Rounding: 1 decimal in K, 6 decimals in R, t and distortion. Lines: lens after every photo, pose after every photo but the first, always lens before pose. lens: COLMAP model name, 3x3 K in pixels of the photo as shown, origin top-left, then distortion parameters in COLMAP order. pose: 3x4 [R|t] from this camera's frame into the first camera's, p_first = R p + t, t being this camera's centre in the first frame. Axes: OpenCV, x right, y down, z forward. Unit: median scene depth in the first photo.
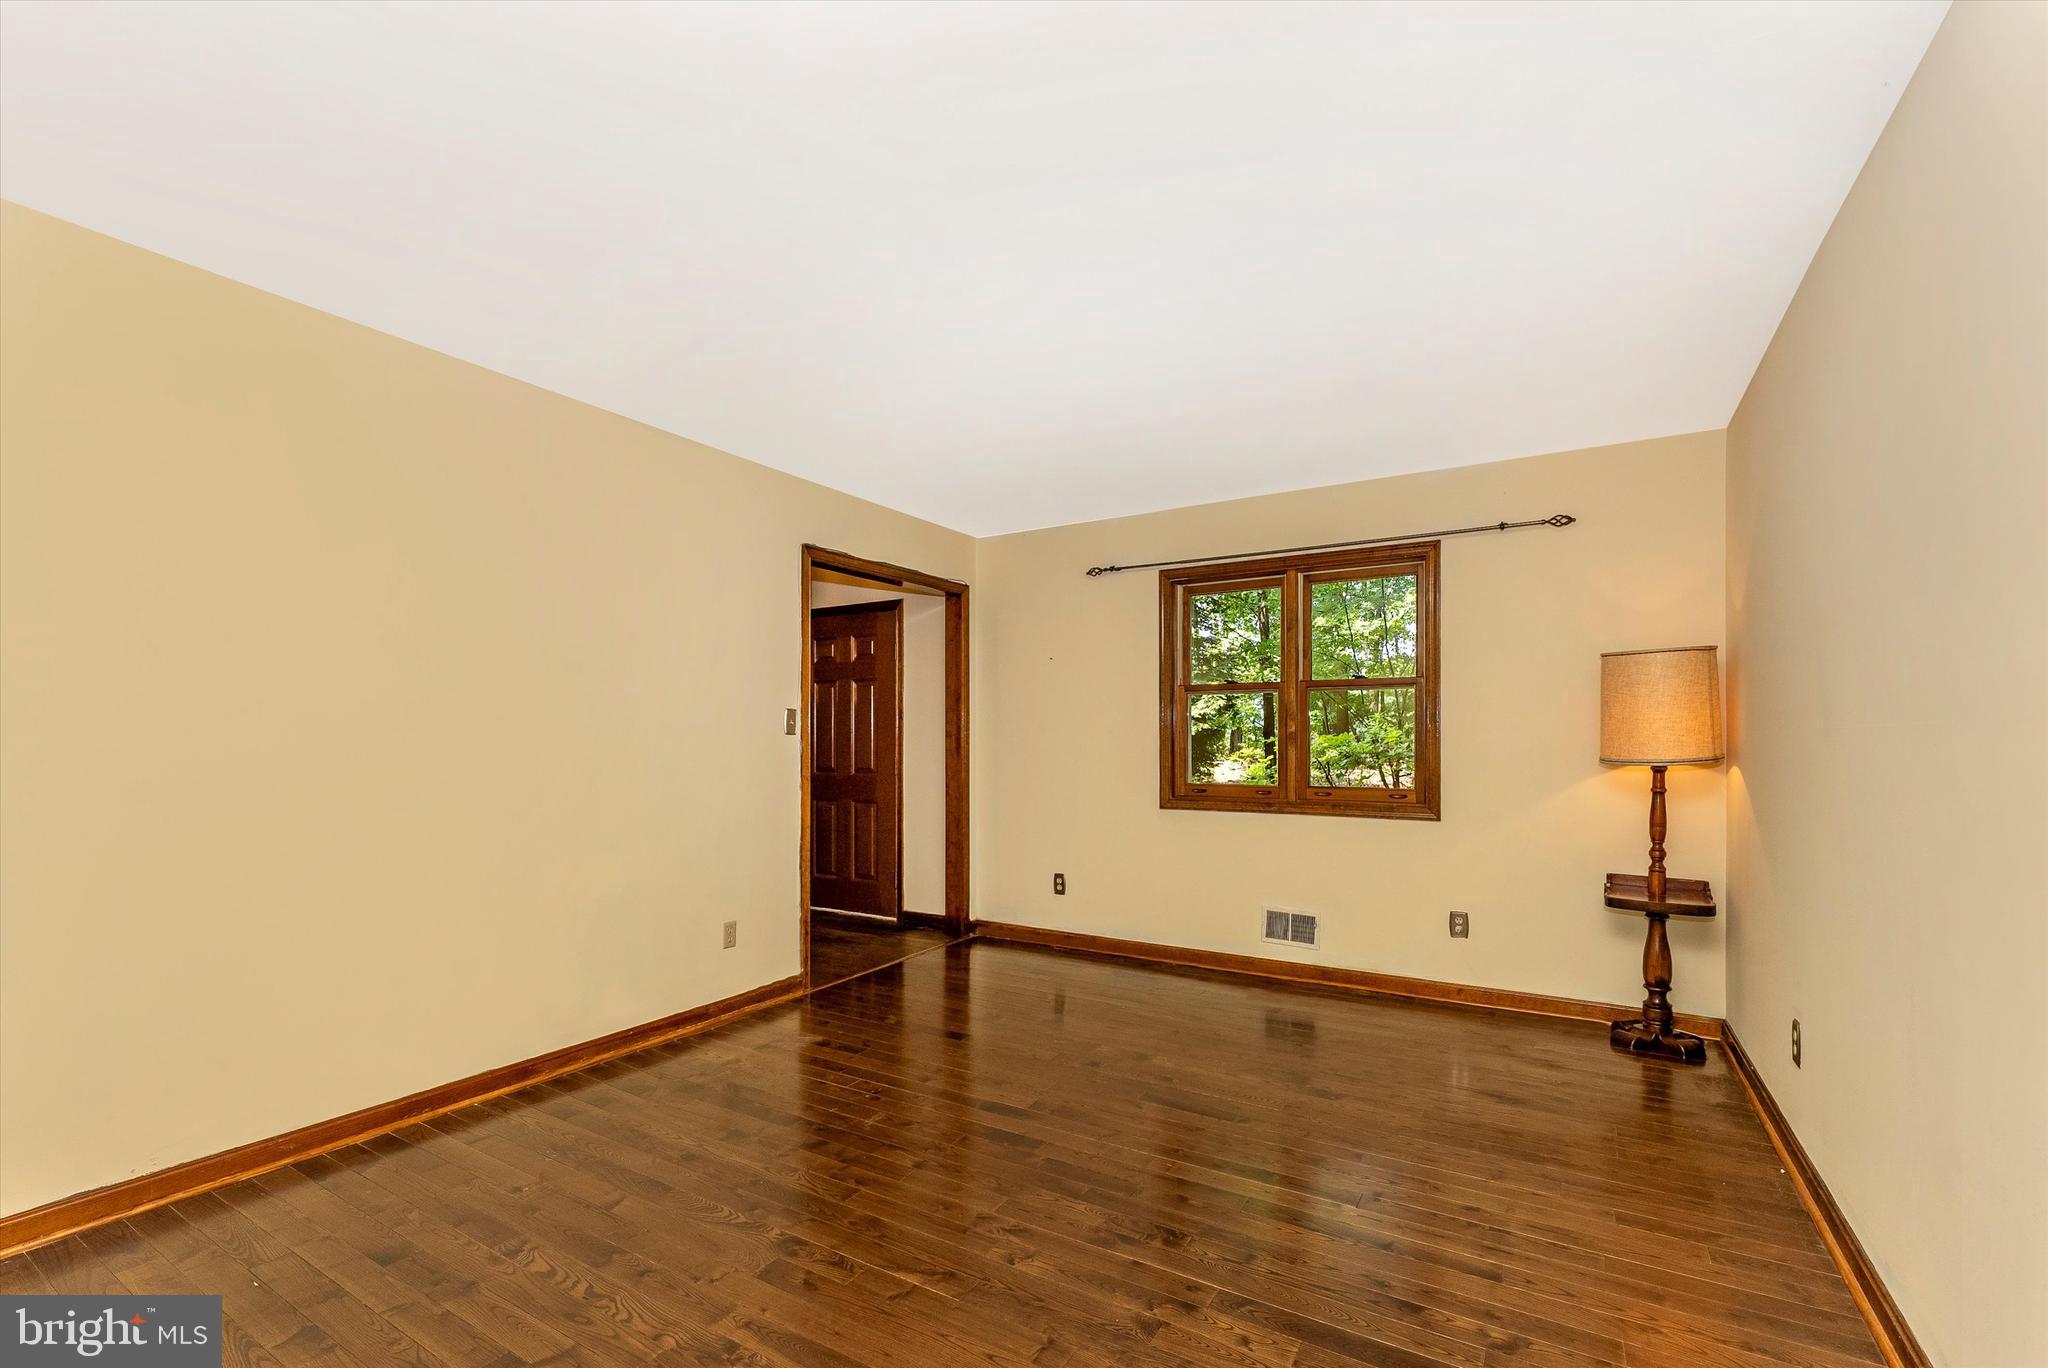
lens RADIAL K [[856.0, 0, 988.4], [0, 856.0, 746.5], [0, 0, 1]] dist [0.003959, 0.000611]
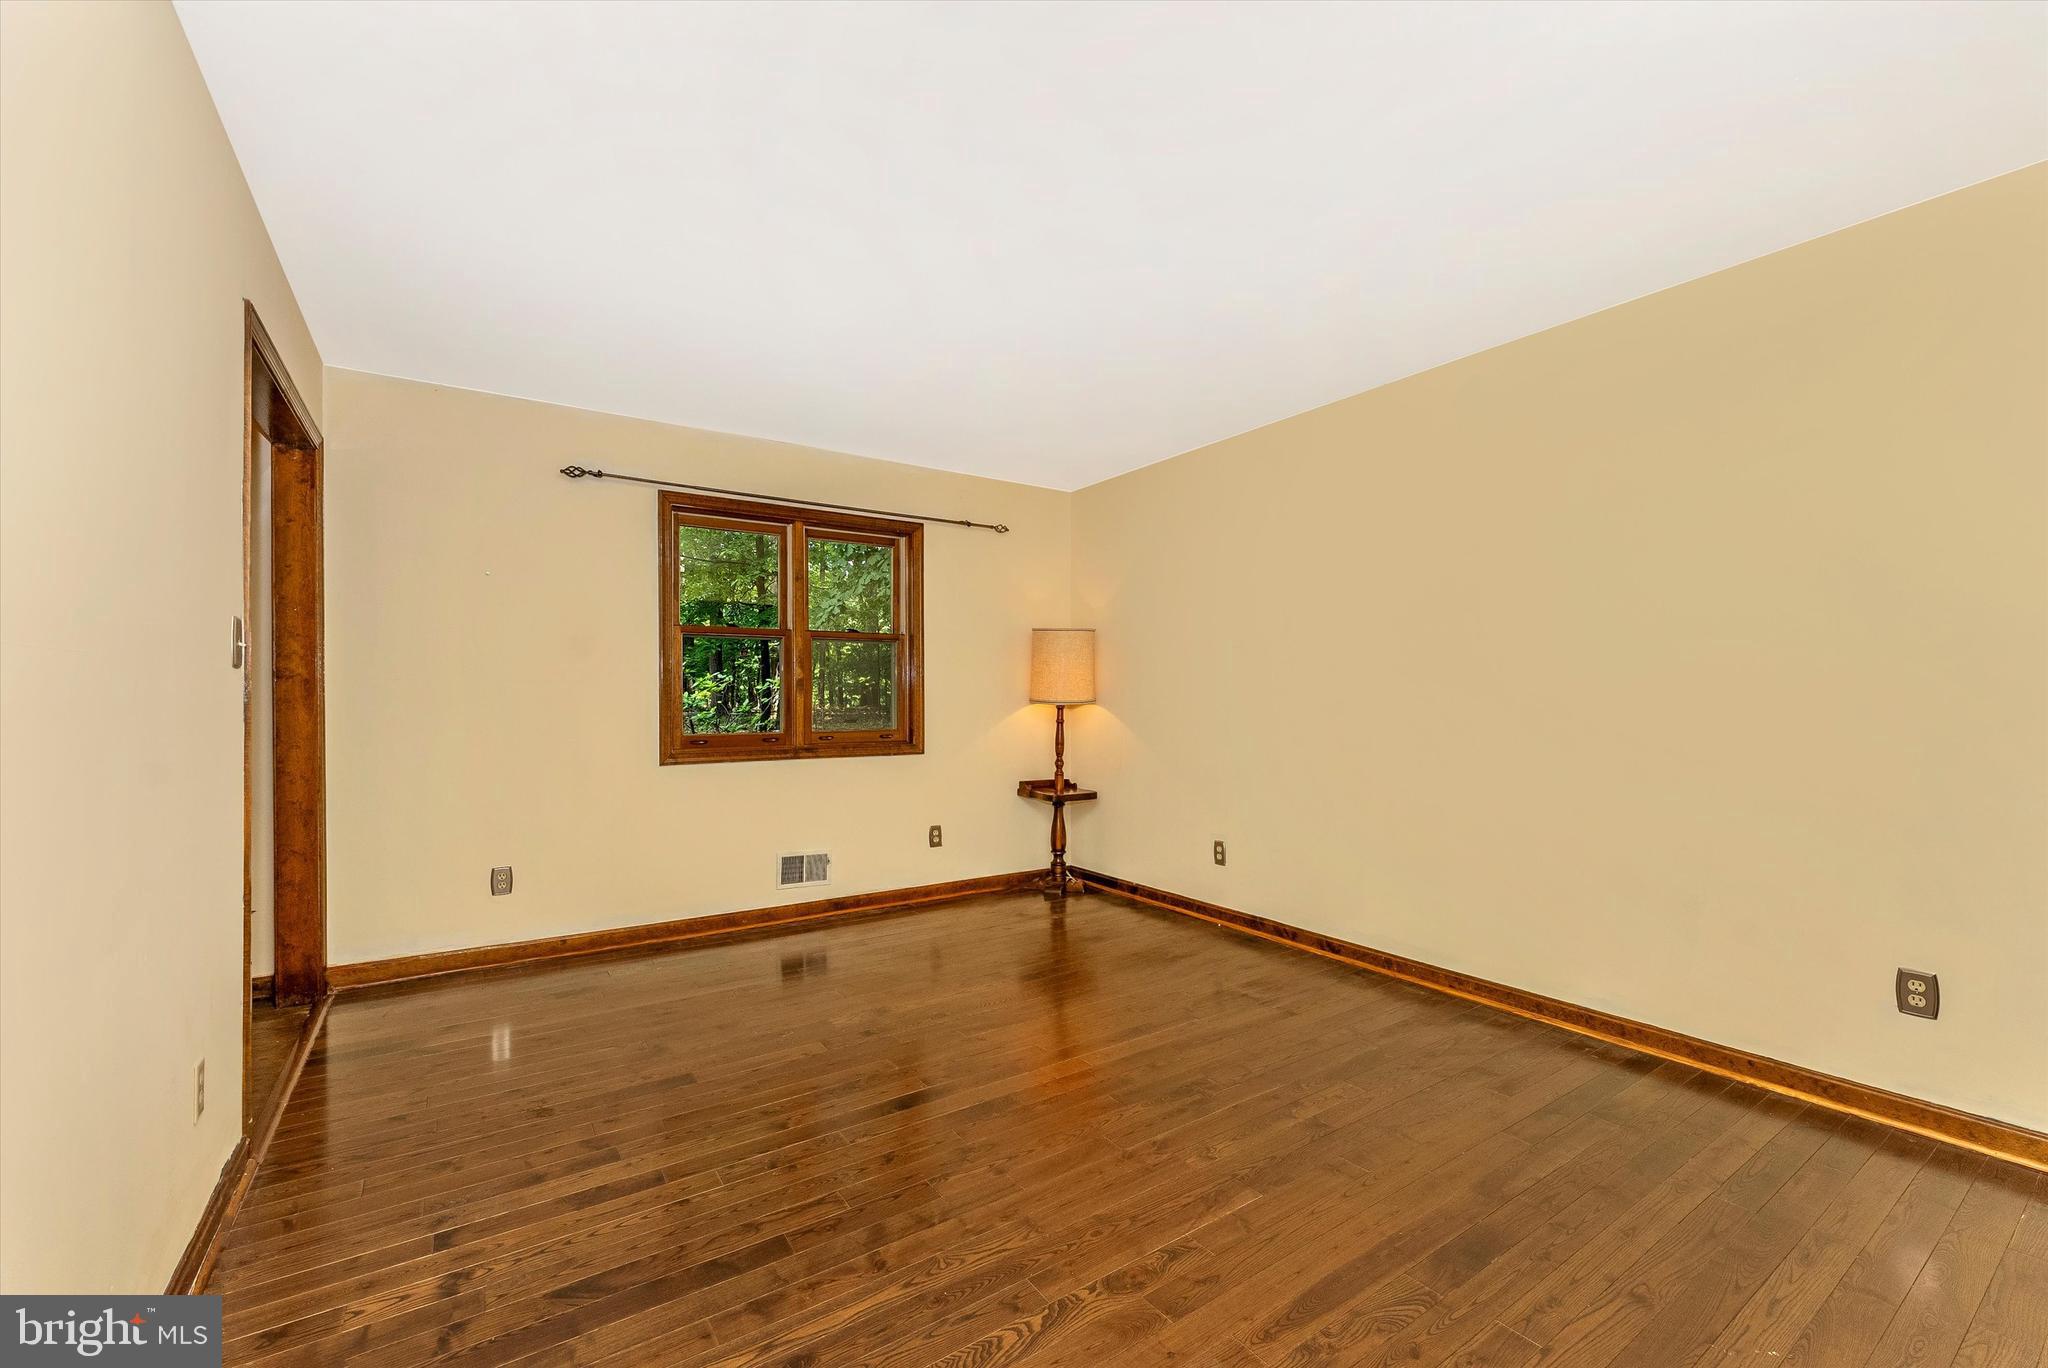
lens RADIAL K [[856.0, 0, 1009.6], [0, 856.0, 691.6], [0, 0, 1]] dist [0.003959, 0.000611]
pose [[0.412006, 0.002756, 0.911177, -0.560027], [0.004820, 0.999975, -0.005204, 0.005680], [-0.911169, 0.006536, 0.411982, 0.405796]]
